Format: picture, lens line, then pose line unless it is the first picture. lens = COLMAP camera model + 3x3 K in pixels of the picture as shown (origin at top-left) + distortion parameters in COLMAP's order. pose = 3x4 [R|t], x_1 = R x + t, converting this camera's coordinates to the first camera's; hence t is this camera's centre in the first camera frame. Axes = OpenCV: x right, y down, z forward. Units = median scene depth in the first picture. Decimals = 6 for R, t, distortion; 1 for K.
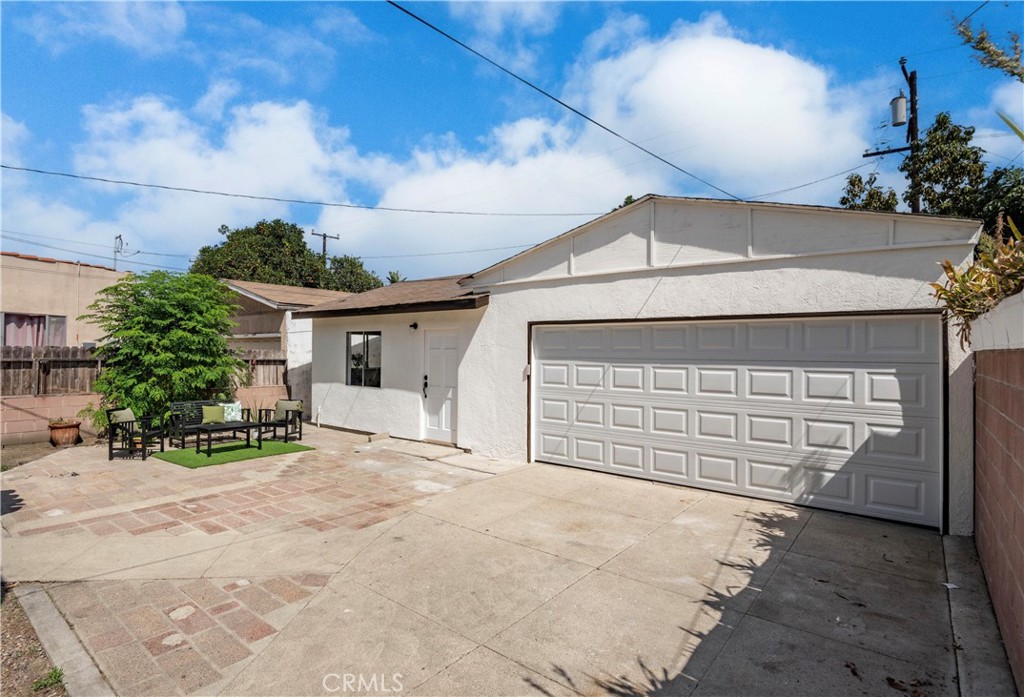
lens RADIAL K [[519.0, 0, 477.0], [0, 519.0, 349.3], [0, 0, 1]] dist [-0.027958, -0.000531]
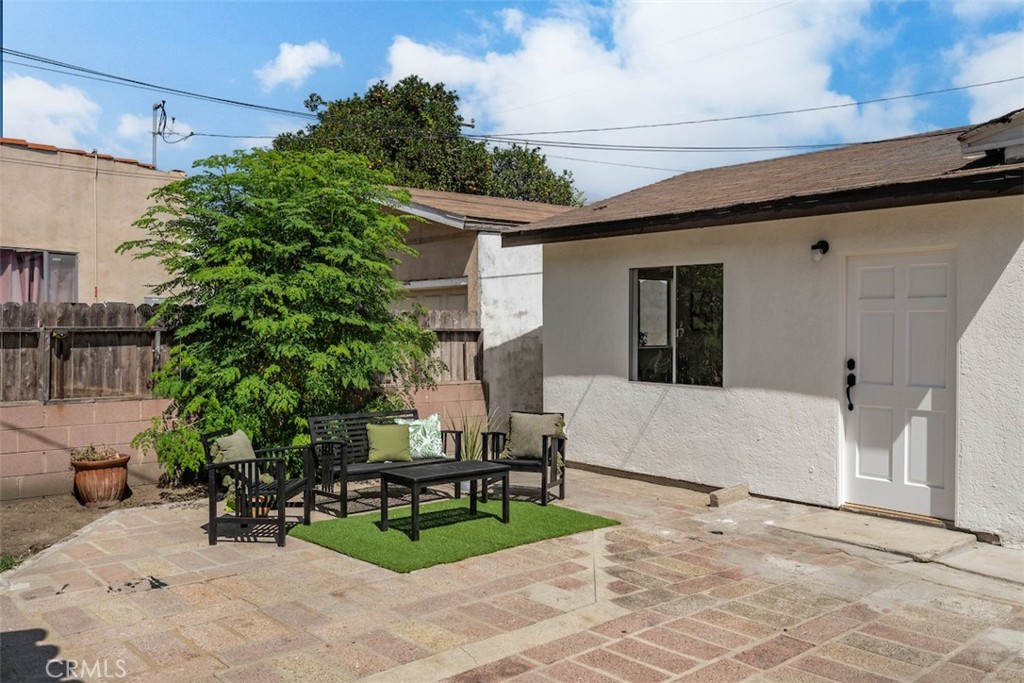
lens RADIAL K [[867.0, 0, 512.0], [0, 867.0, 341.5], [0, 0, 1]] dist [-0.000988, -0.009710]
pose [[0.984898, -0.005508, -0.173049, -0.268097], [0.009438, 0.999716, 0.021891, 0.017590], [0.172879, -0.023193, 0.984670, 0.240995]]
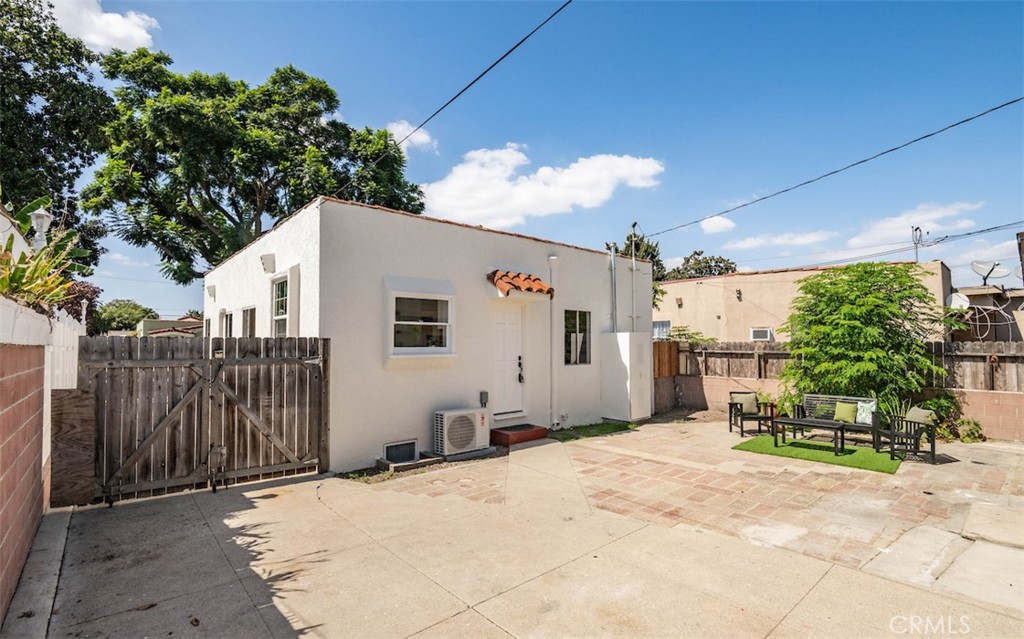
lens RADIAL K [[476.7, 0, 512.0], [0, 476.7, 319.5], [0, 0, 1]] dist [0.000467, -0.024626]
pose [[-0.148959, -0.055302, -0.987296, 0.460369], [0.007818, 0.998338, -0.057100, 0.001391], [0.988812, -0.016224, -0.148279, 0.541957]]
